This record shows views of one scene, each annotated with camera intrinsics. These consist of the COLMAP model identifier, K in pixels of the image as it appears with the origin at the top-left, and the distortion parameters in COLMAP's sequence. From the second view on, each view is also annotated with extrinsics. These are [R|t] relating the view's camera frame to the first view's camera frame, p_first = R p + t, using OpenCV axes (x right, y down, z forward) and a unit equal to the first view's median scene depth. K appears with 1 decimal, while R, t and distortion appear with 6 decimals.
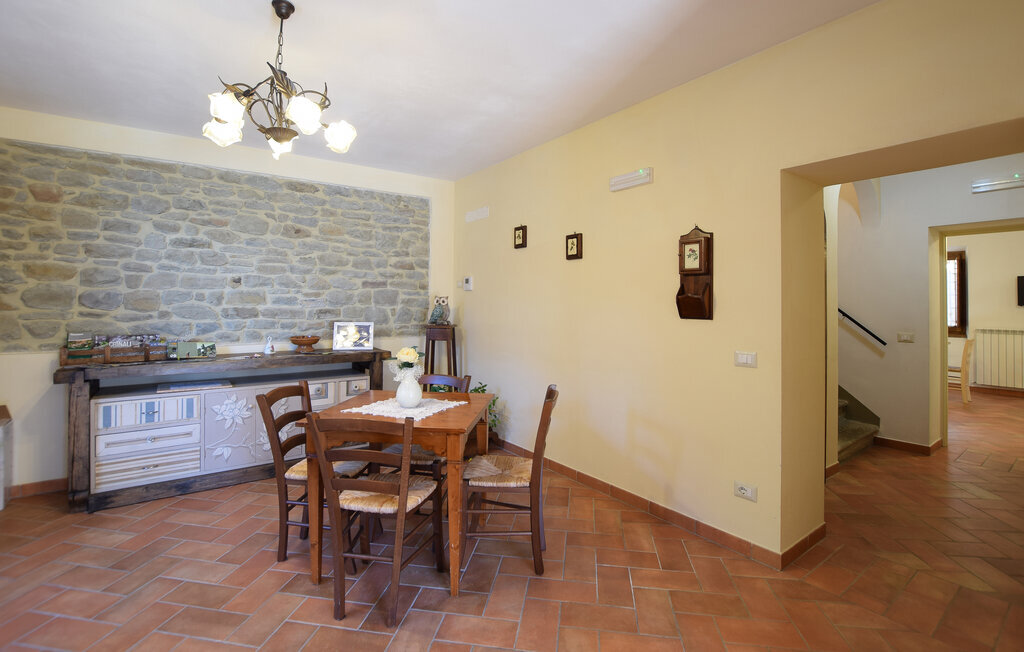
lens RADIAL K [[460.1, 0, 512.1], [0, 460.1, 294.6], [0, 0, 1]] dist [-0.021483, 0.000218]
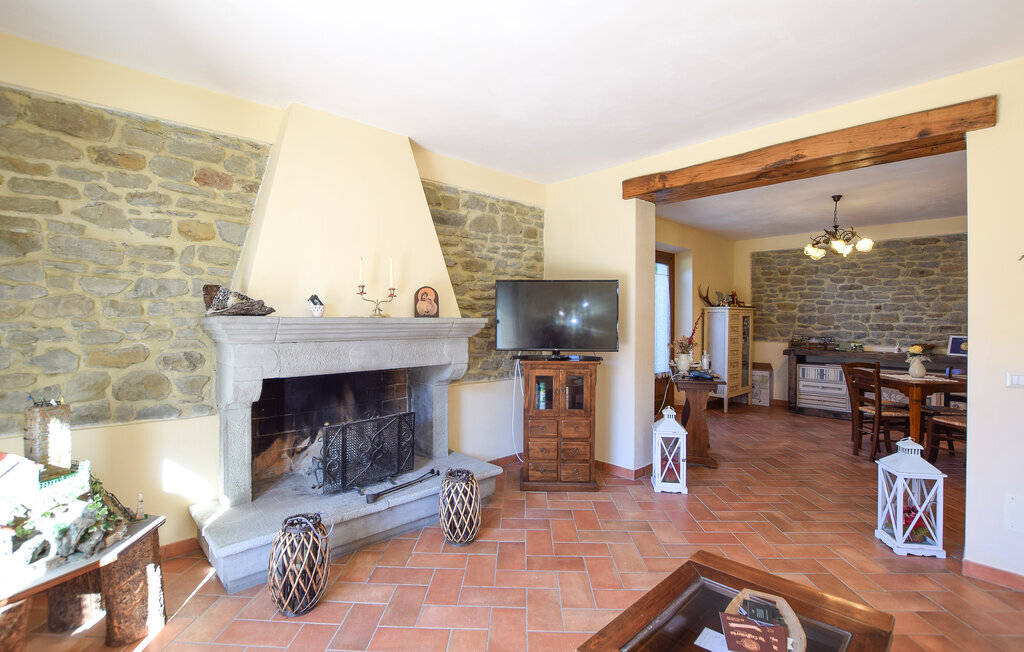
lens RADIAL K [[470.1, 0, 511.2], [0, 470.1, 315.8], [0, 0, 1]] dist [-0.020903, -0.000216]
pose [[0.136118, -0.006464, -0.990672, 0.892922], [0.011718, 0.999919, -0.004914, -0.008684], [0.990623, -0.010940, 0.136183, -0.549907]]
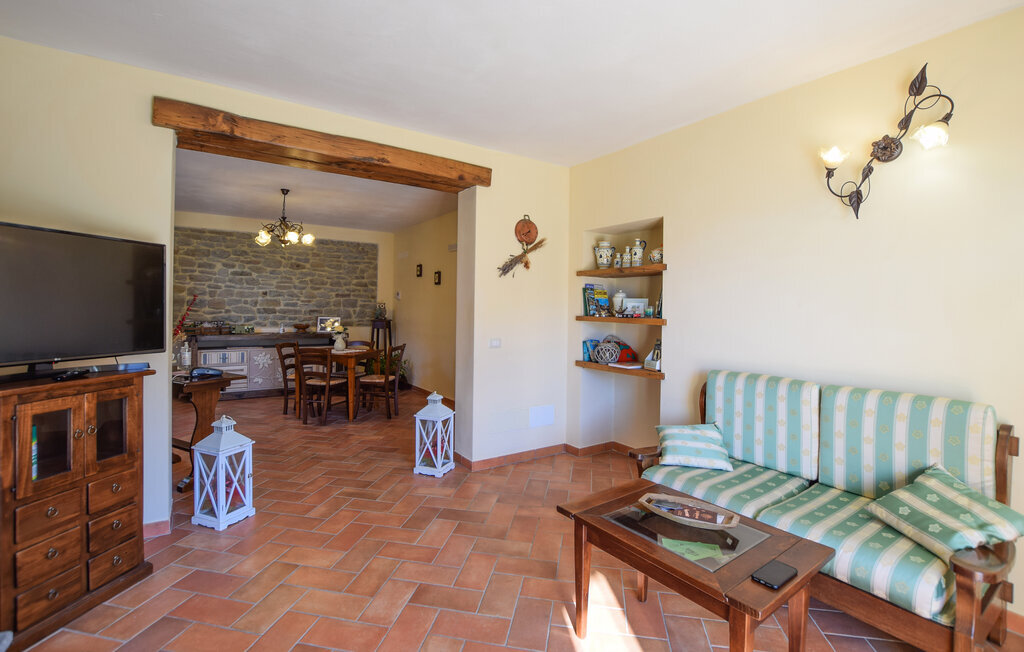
lens RADIAL K [[451.0, 0, 512.3], [0, 451.0, 308.6], [0, 0, 1]] dist [-0.029691, 0.000202]
pose [[0.999662, 0.011366, -0.023381, 0.450479], [-0.010944, 0.999776, 0.018107, -0.013218], [0.023581, -0.017845, 0.999563, -0.802279]]
